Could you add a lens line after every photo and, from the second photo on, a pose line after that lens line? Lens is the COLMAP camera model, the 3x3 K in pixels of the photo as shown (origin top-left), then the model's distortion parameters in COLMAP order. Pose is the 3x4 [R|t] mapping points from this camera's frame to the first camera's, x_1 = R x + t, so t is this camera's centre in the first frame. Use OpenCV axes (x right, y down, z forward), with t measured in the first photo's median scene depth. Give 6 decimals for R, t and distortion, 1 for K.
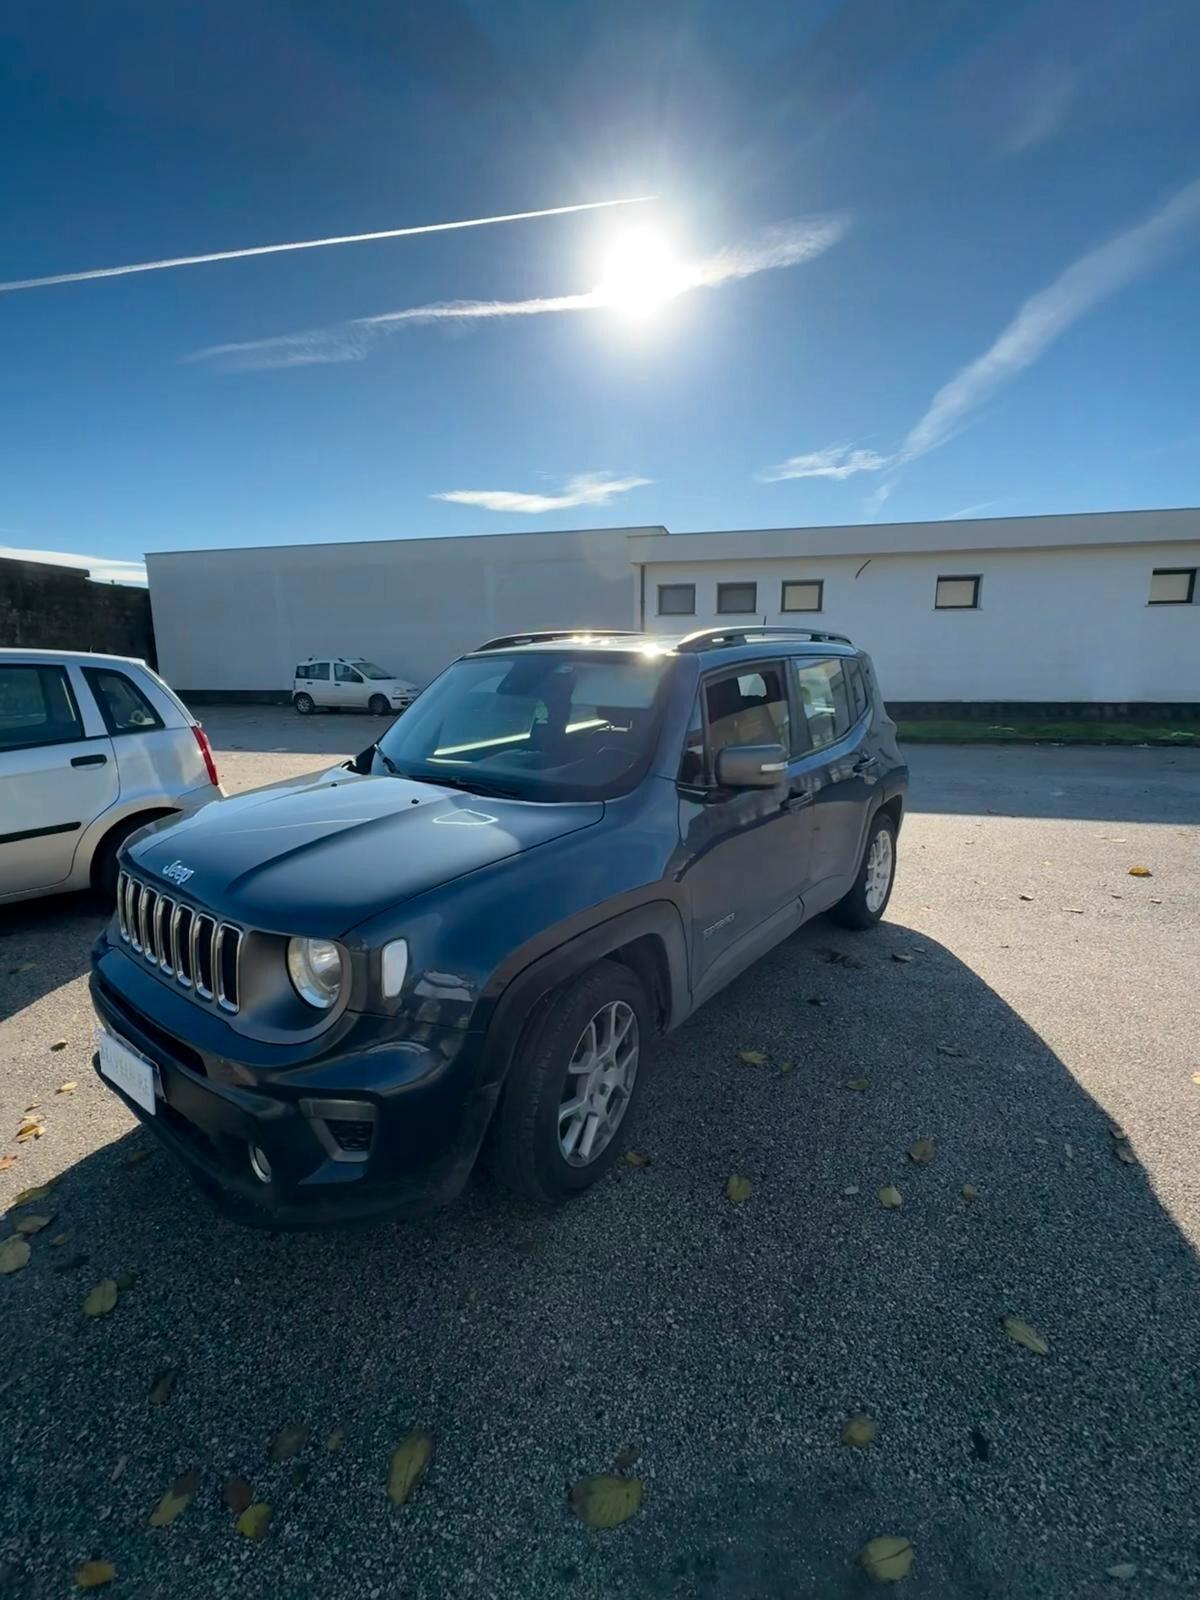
lens RADIAL K [[699.0, 0, 606.7], [0, 699.0, 812.2], [0, 0, 1]] dist [0.002533, 0.000135]
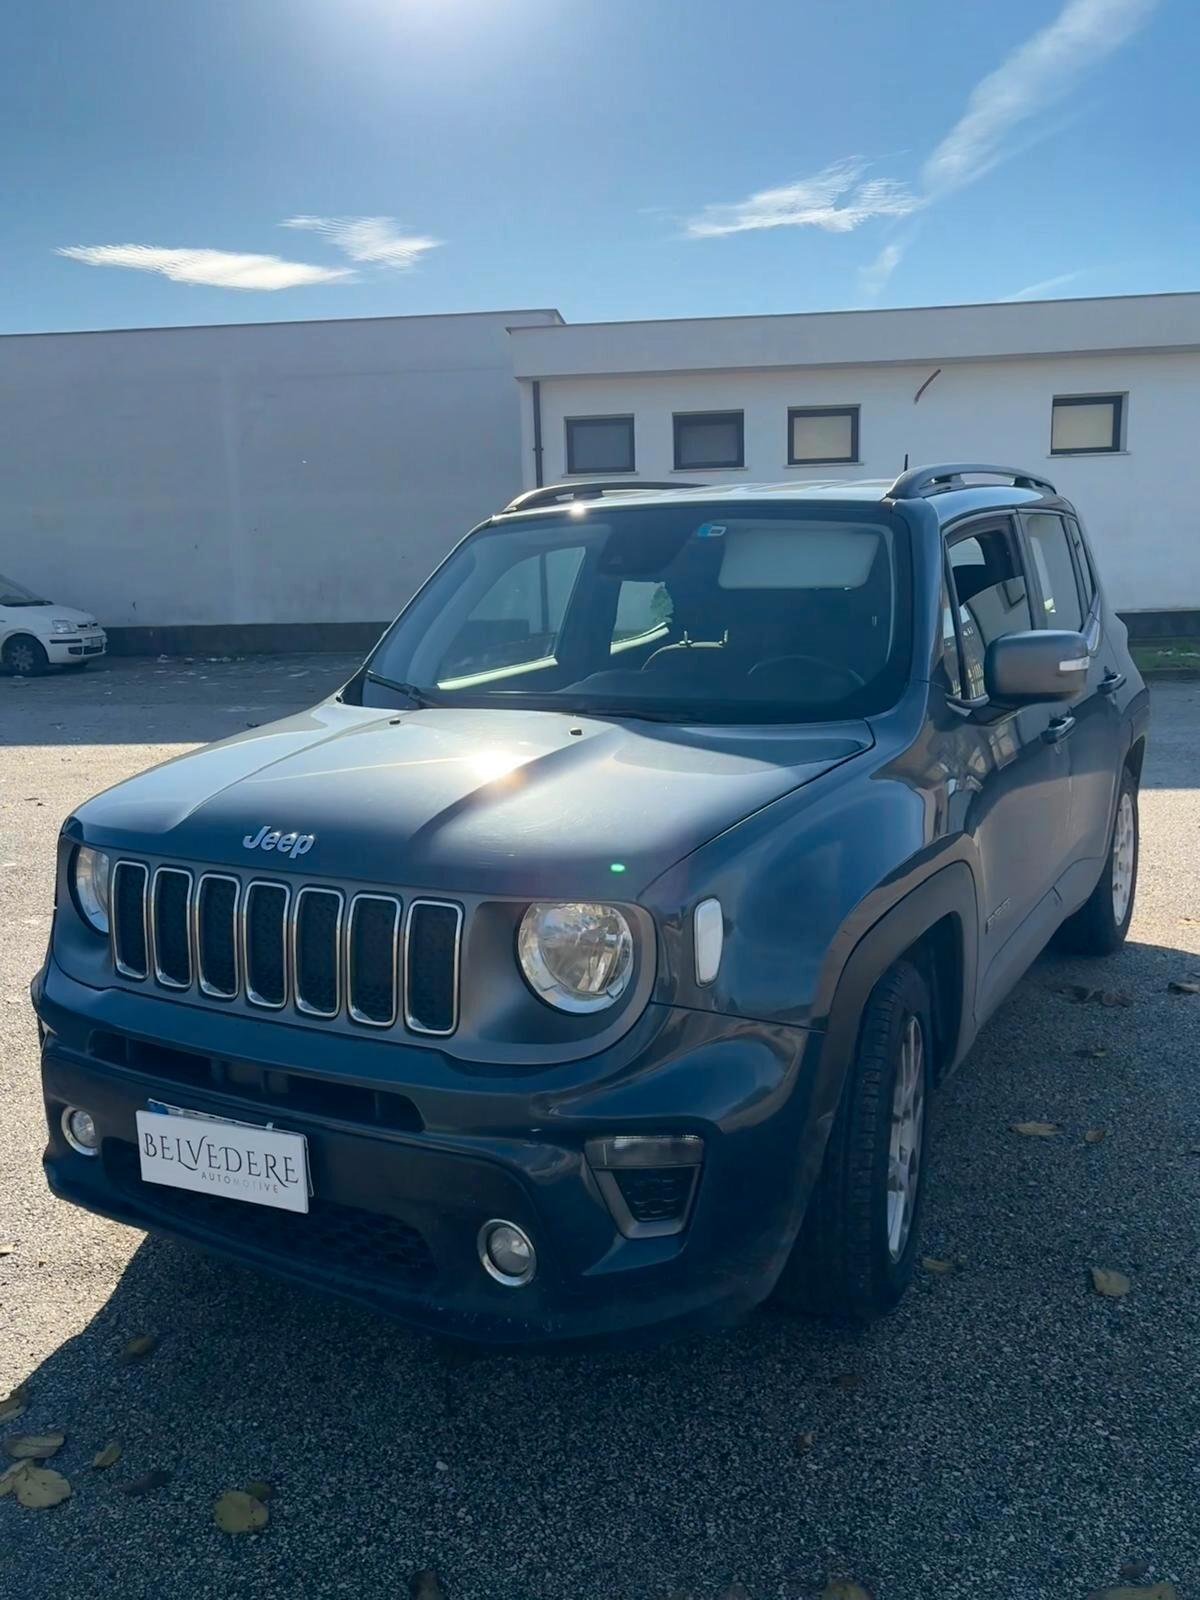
lens RADIAL K [[1342.4, 0, 600.0], [0, 1342.4, 800.0], [0, 0, 1]] dist [0.008703, 0.004437]
pose [[0.988988, -0.048656, 0.139766, -0.233353], [0.054336, 0.997833, -0.037119, 0.051350], [-0.137657, 0.044304, 0.989489, -0.117170]]
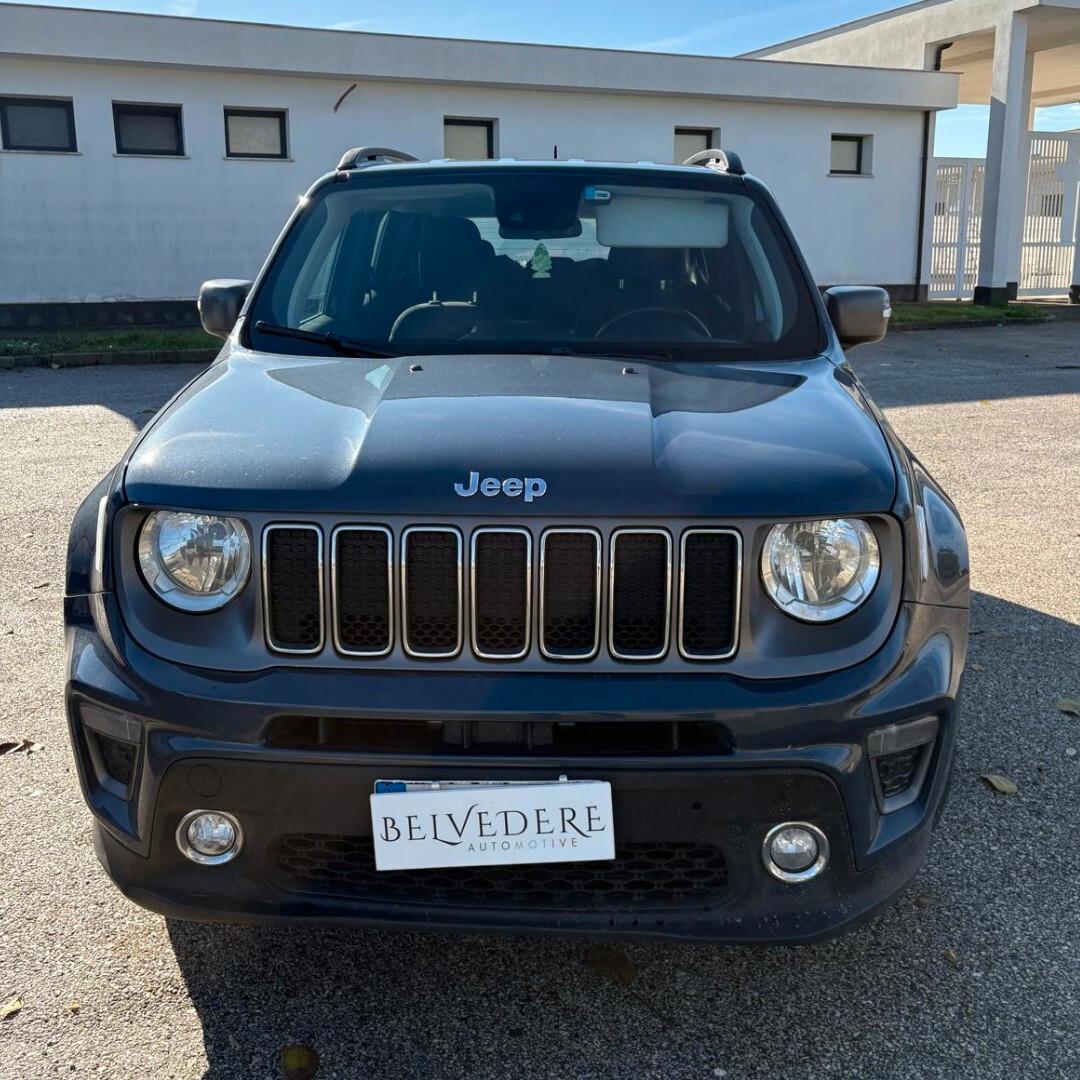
lens RADIAL K [[1129.1, 0, 551.7], [0, 1129.1, 471.2], [0, 0, 1]] dist [0.035210, -0.047469]
pose [[0.800493, -0.111995, 0.588785, -0.543559], [0.122840, 0.992189, 0.021719, 0.026887], [-0.586619, 0.054941, 0.807998, 0.084513]]
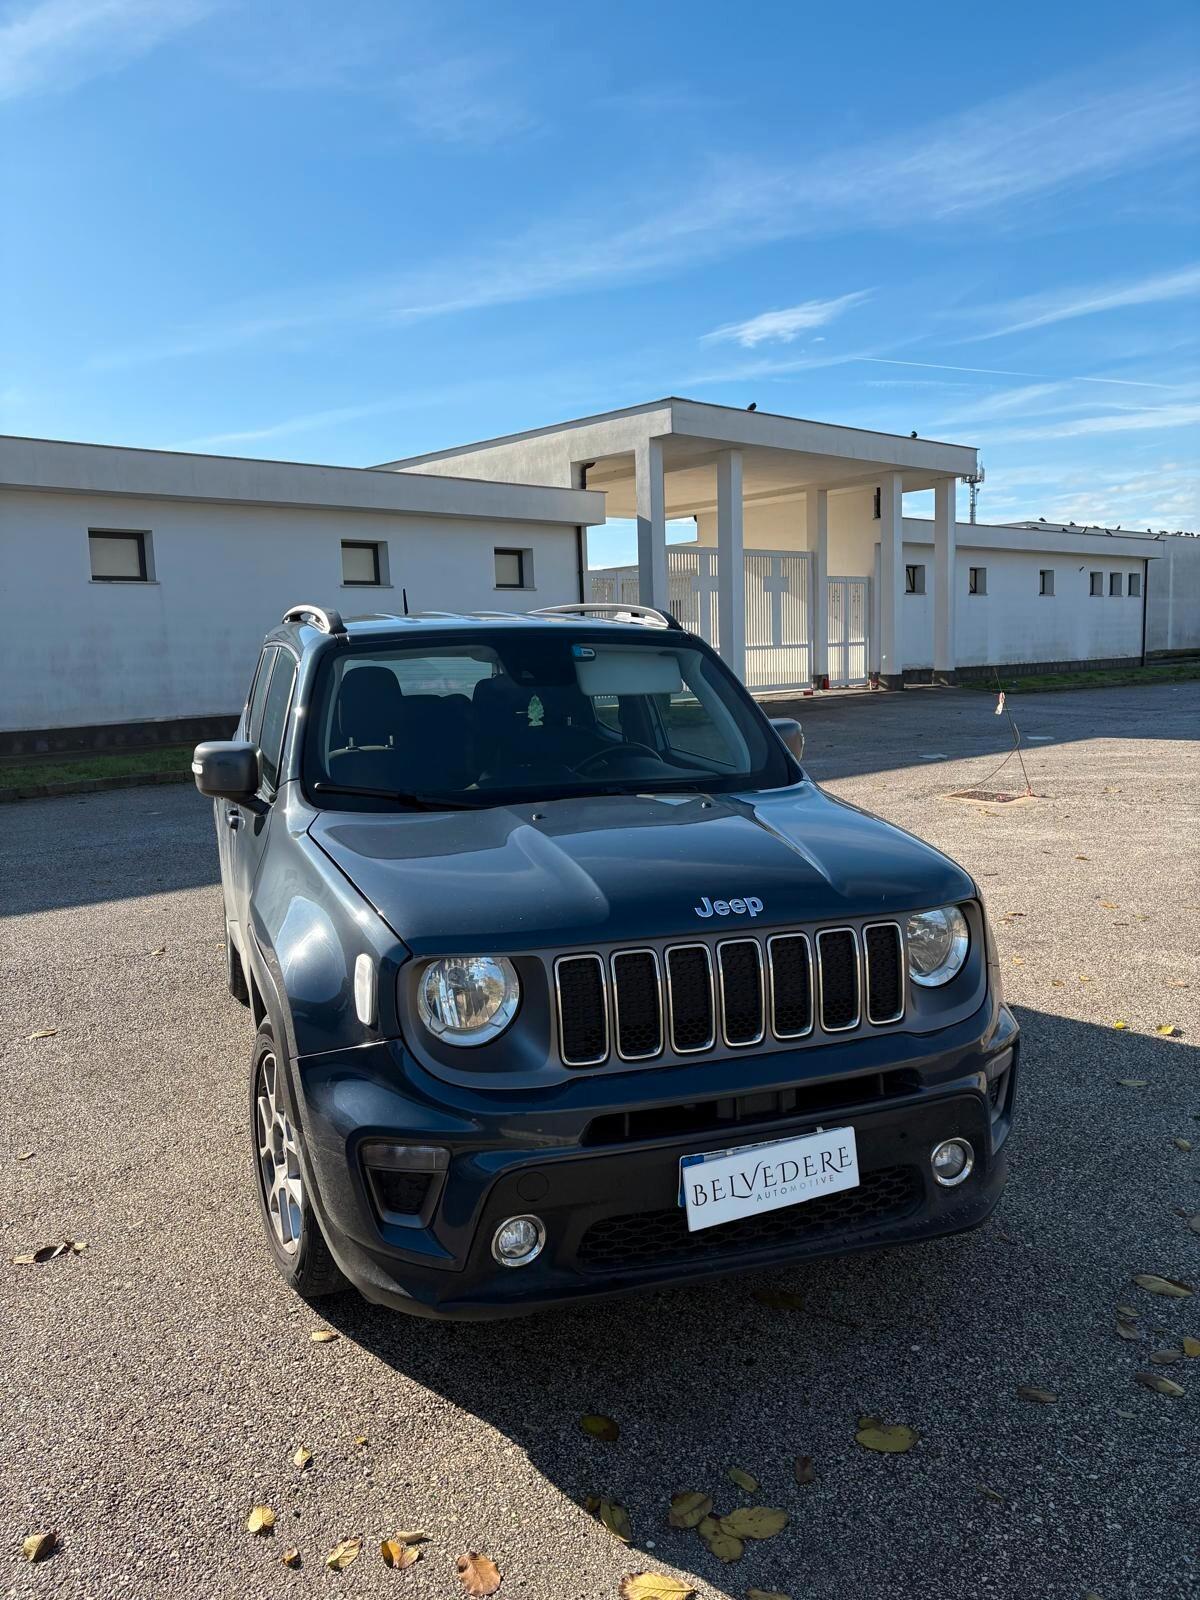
lens RADIAL K [[1214.4, 0, 596.6], [0, 1214.4, 807.0], [0, 0, 1]] dist [0.009276, 0.003394]
pose [[0.533002, -0.120866, 0.837436, -0.837326], [0.203062, 0.979092, 0.012069, -0.030410], [-0.821386, 0.163619, 0.546402, 0.178810]]
